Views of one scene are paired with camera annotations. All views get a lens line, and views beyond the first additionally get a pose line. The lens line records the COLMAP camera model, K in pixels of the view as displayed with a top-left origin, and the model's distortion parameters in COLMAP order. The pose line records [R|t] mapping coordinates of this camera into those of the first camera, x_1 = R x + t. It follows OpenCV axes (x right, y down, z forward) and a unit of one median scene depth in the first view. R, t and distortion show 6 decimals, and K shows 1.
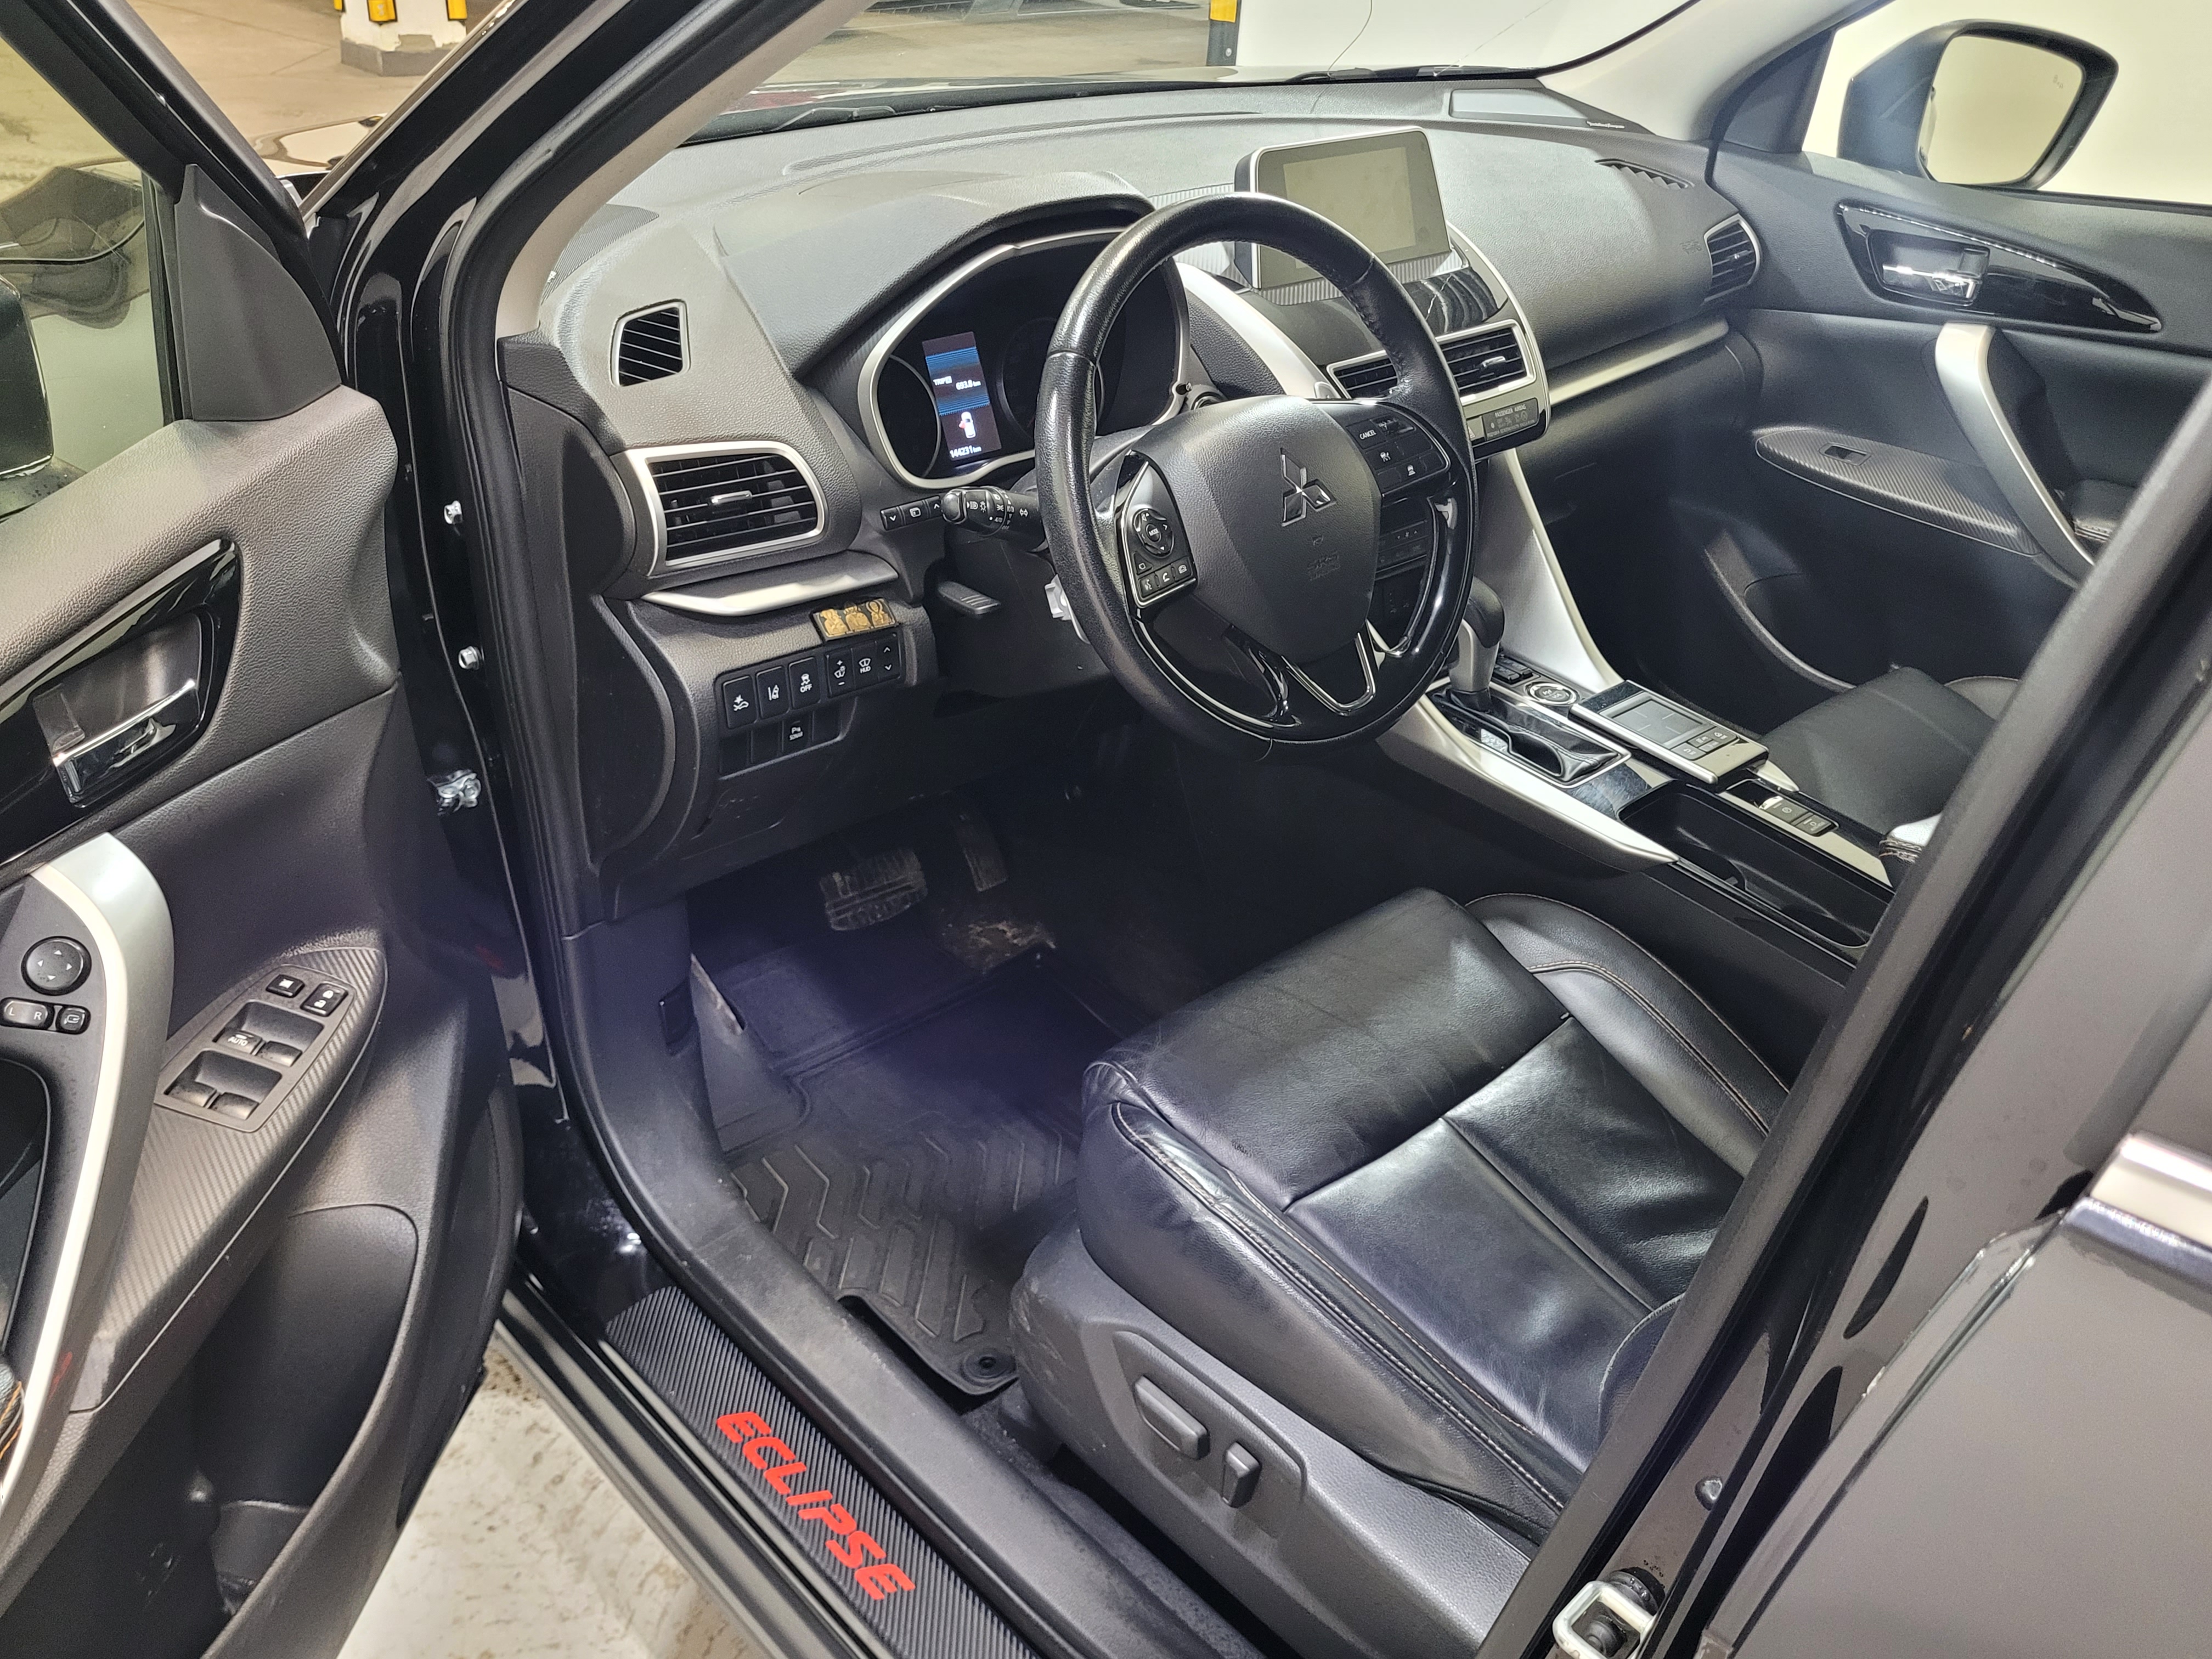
lens RADIAL K [[1684.6, 0, 1106.0], [0, 1684.6, 829.5], [0, 0, 1]] dist [0.001018, -0.000023]
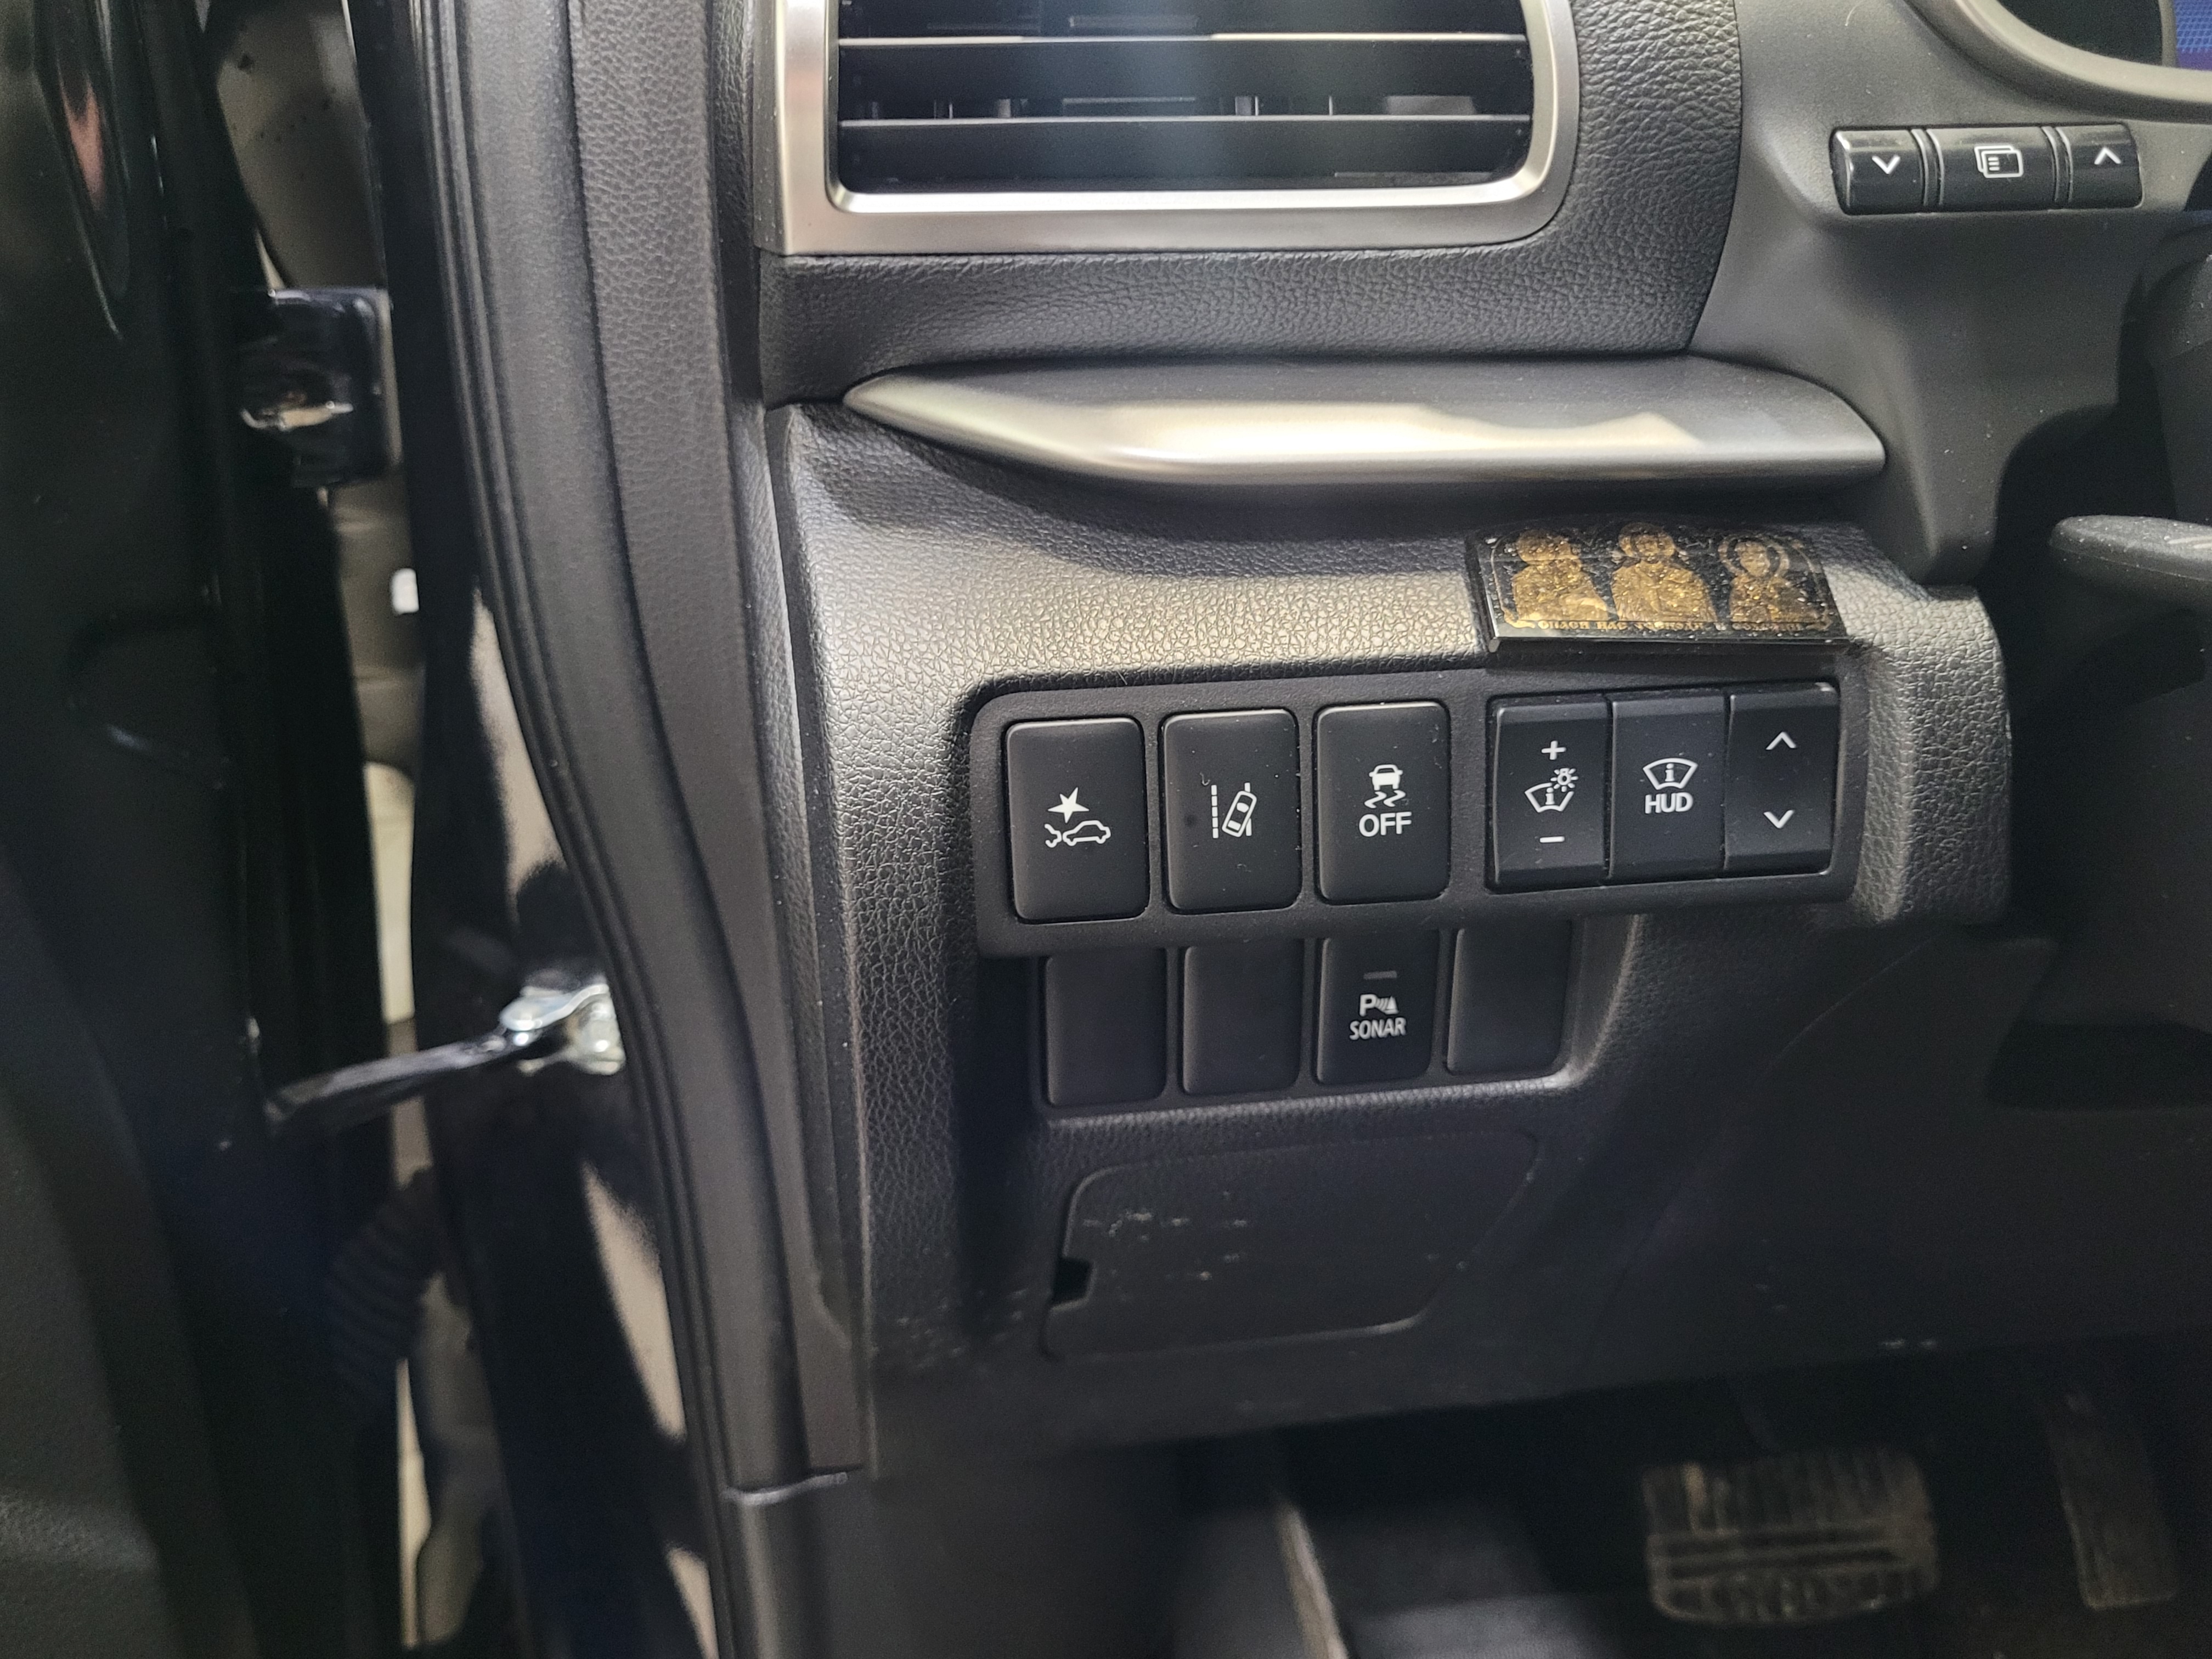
lens RADIAL K [[1693.2, 0, 1108.1], [0, 1693.2, 879.9], [0, 0, 1]] dist [0.007111, 0.000954]
pose [[0.797378, 0.108853, -0.593582, -0.059802], [-0.230926, 0.963773, -0.133470, -0.032168], [0.557550, 0.243500, 0.793628, 0.749857]]
